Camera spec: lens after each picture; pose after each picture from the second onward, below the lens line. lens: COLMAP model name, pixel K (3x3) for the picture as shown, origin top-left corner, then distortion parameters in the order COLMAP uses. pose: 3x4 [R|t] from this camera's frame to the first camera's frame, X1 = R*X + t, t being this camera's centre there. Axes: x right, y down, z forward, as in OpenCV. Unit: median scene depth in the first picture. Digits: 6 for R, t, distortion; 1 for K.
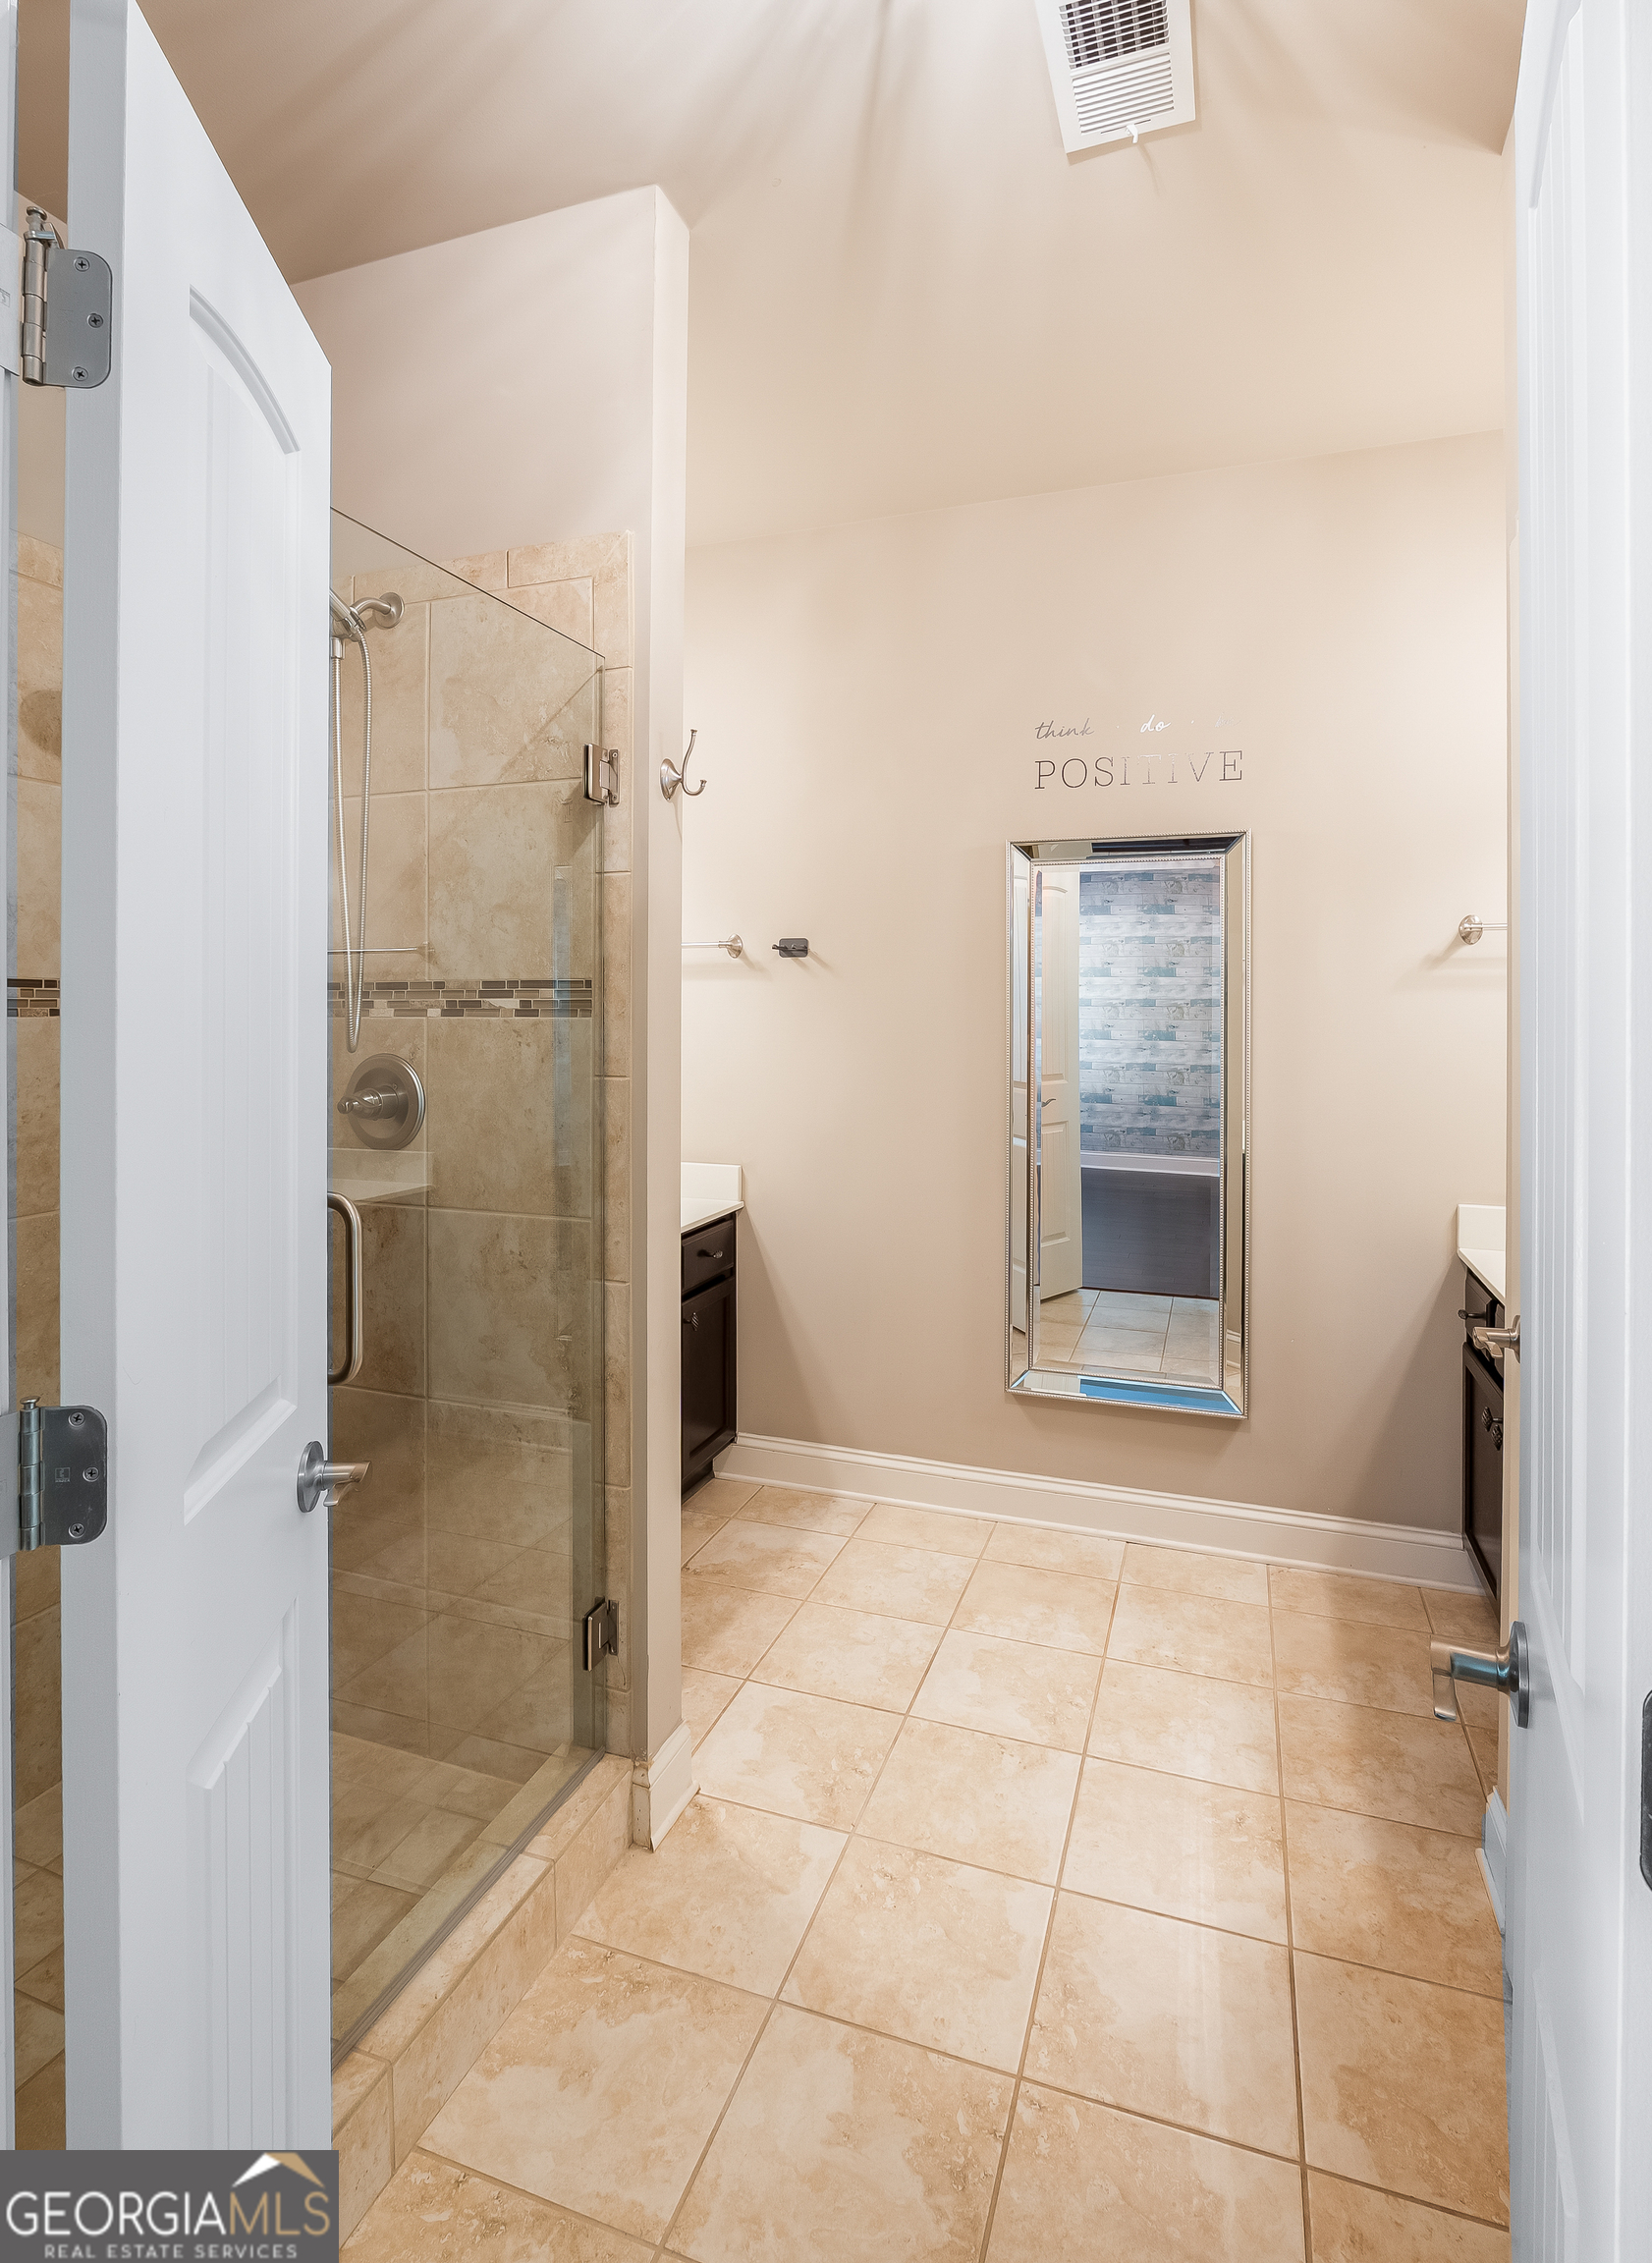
lens RADIAL K [[1127.5, 0, 842.2], [0, 1127.5, 1023.7], [0, 0, 1]] dist [-0.002020, 0.000970]
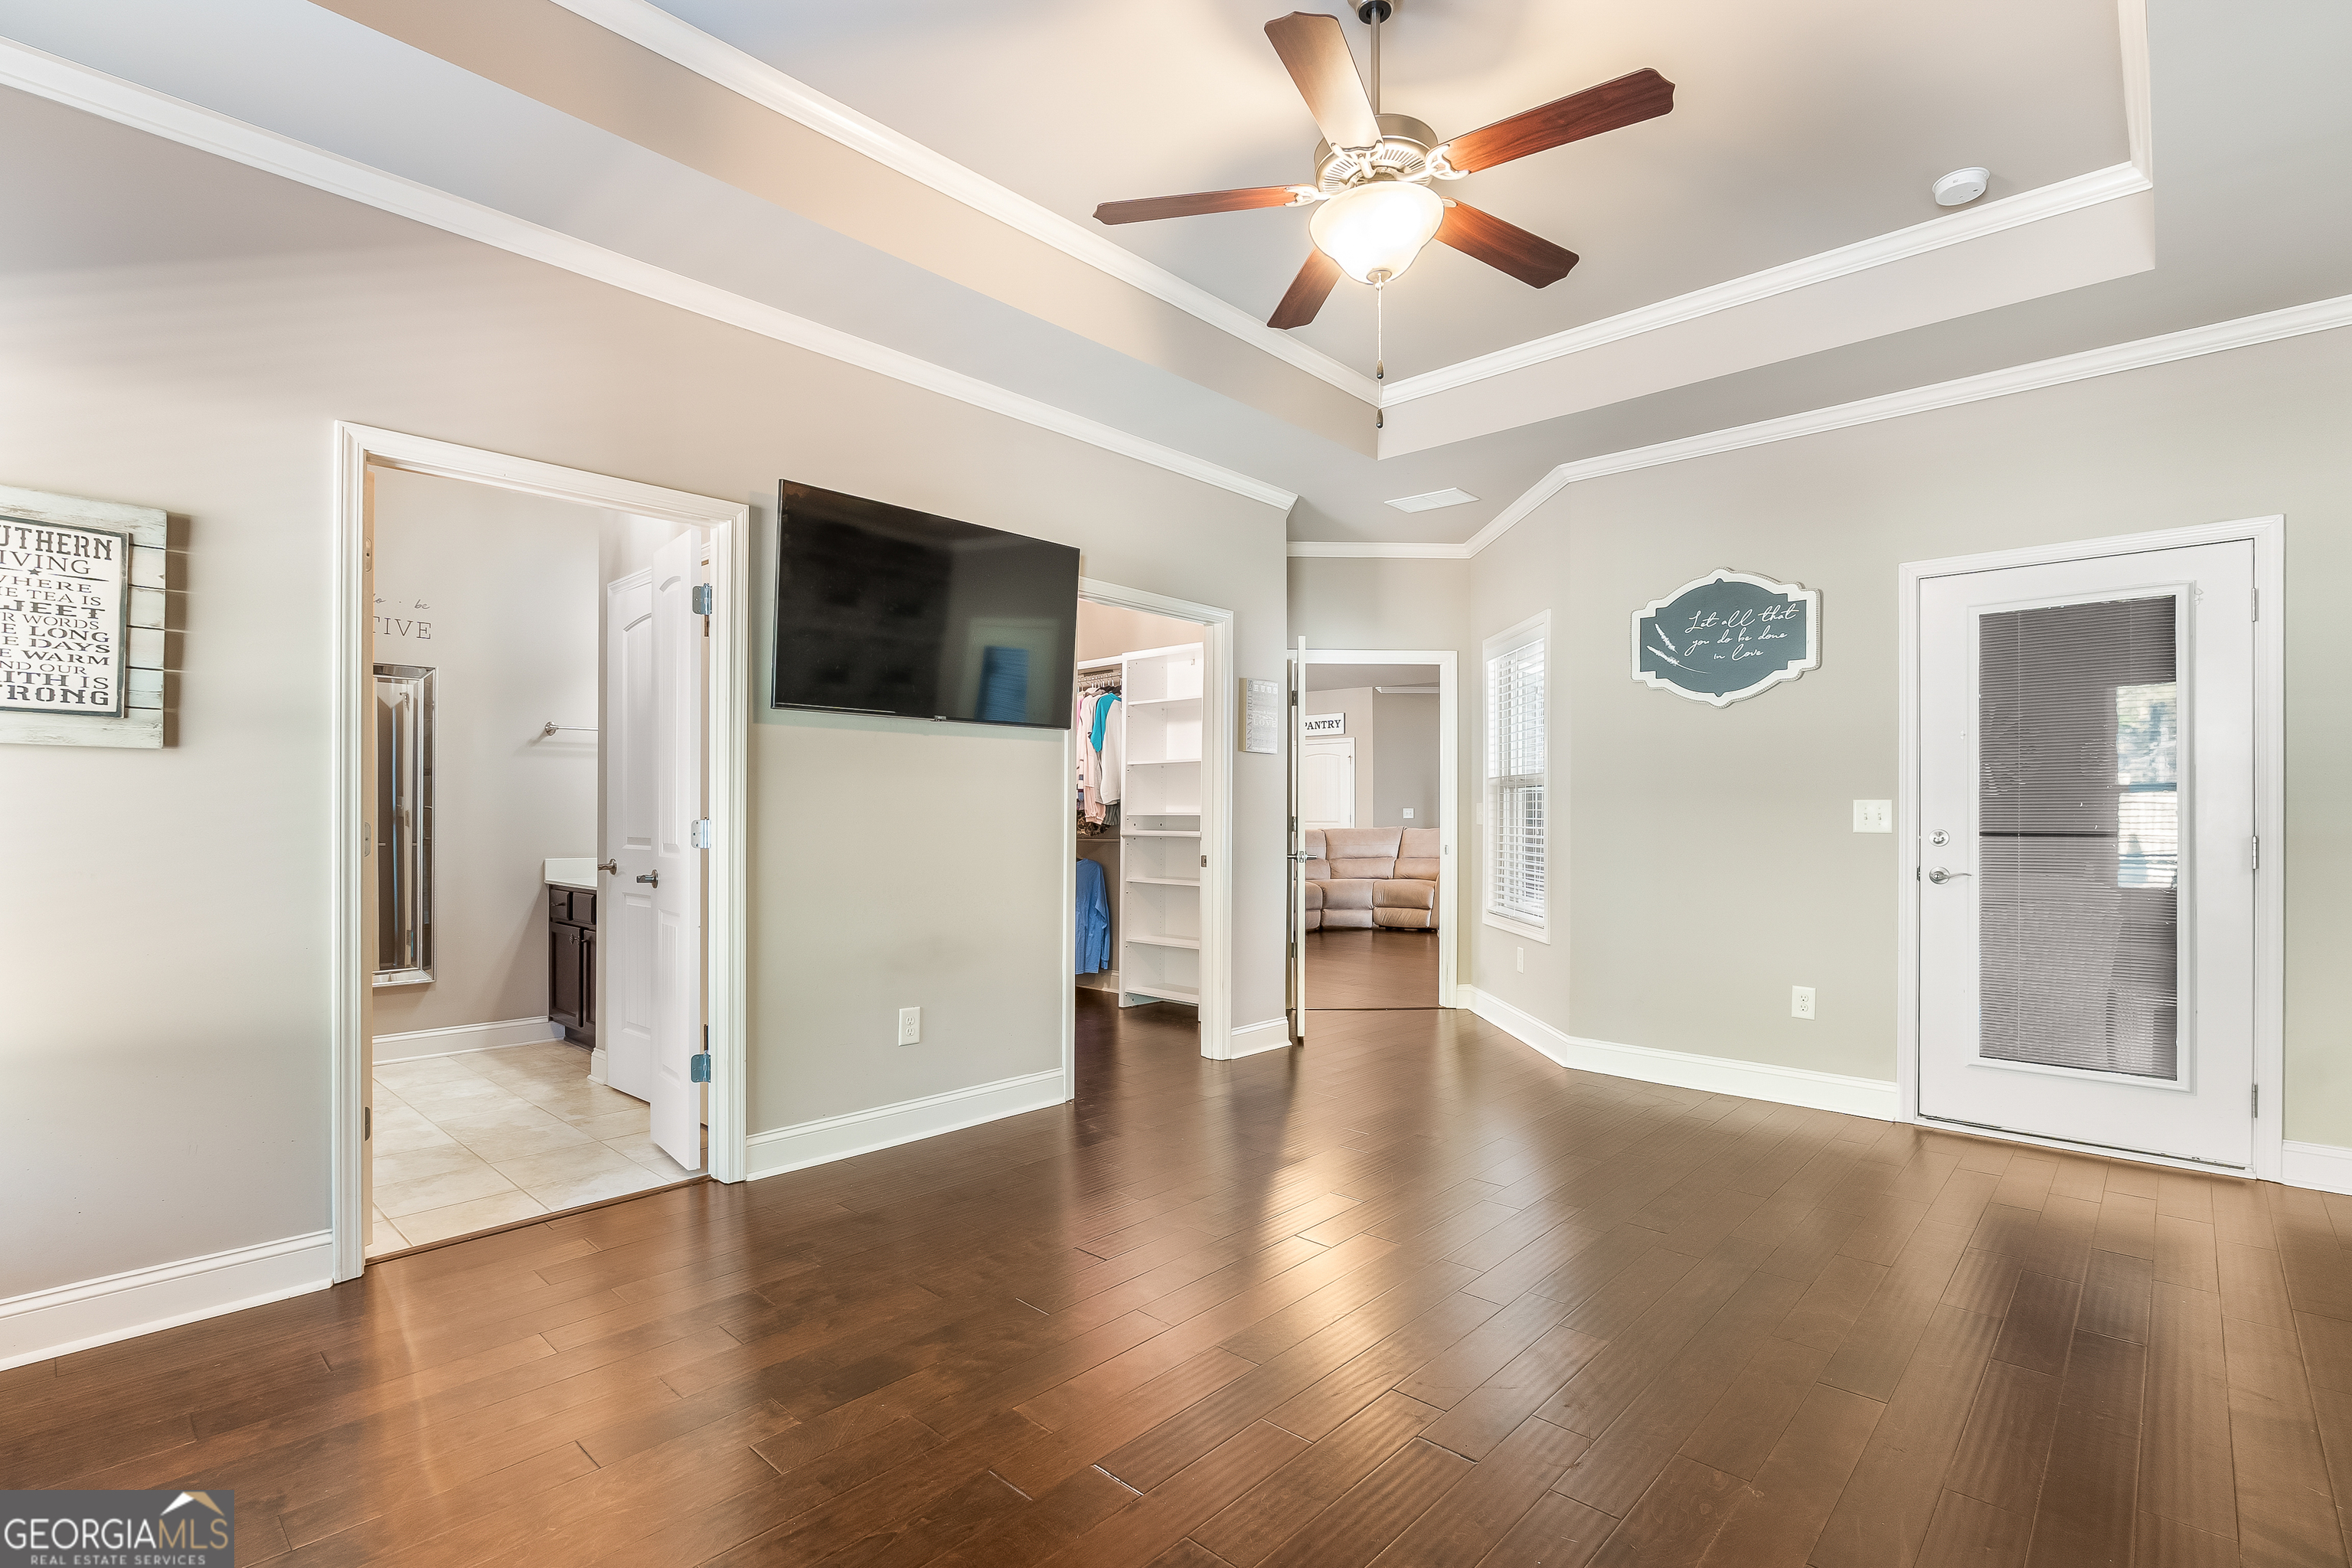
lens RADIAL K [[1079.2, 0, 1174.4], [0, 1079.2, 806.3], [0, 0, 1]] dist [-0.009333, 0.000737]
pose [[0.390324, 0.010715, 0.920615, -0.897854], [0.010800, 0.999810, -0.016215, 0.114928], [-0.920614, 0.016271, 0.390135, -0.920855]]
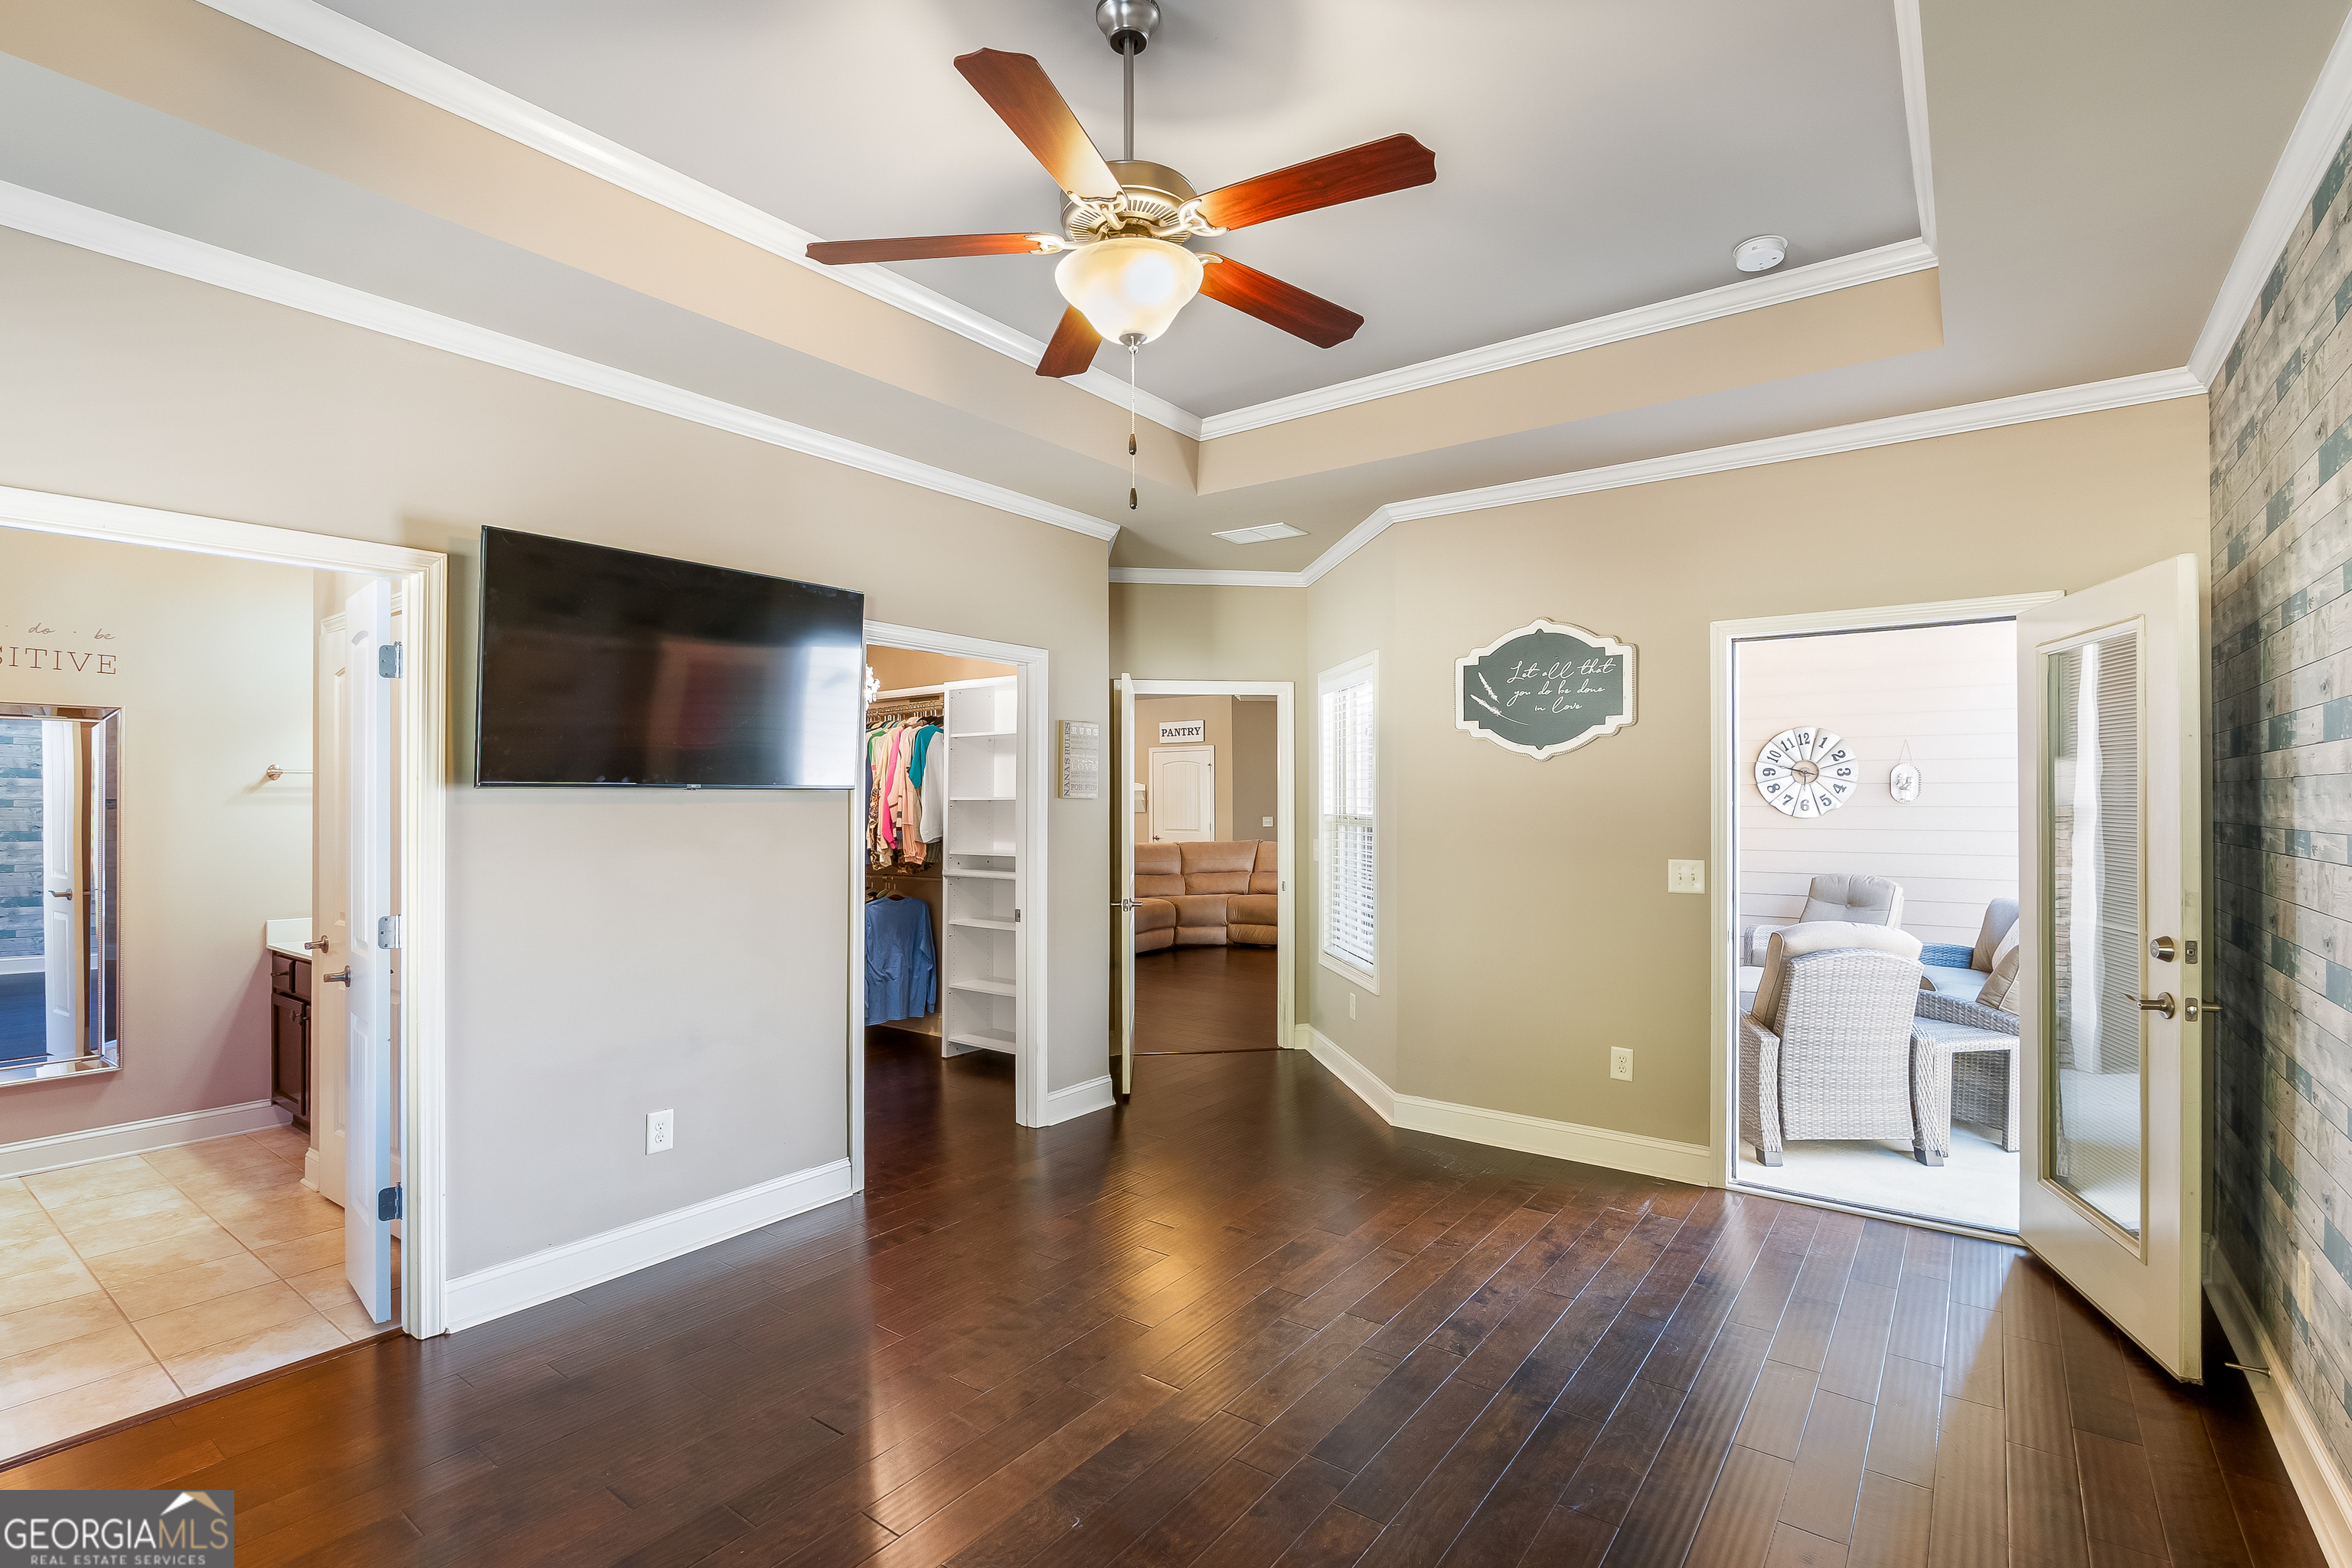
lens RADIAL K [[1079.2, 0, 1166.8], [0, 1079.2, 791.4], [0, 0, 1]] dist [-0.009333, 0.000737]
pose [[0.294862, 0.009891, 0.955489, -0.748051], [0.014747, 0.999780, -0.014900, -0.003626], [-0.955426, 0.018485, 0.294652, -0.995908]]
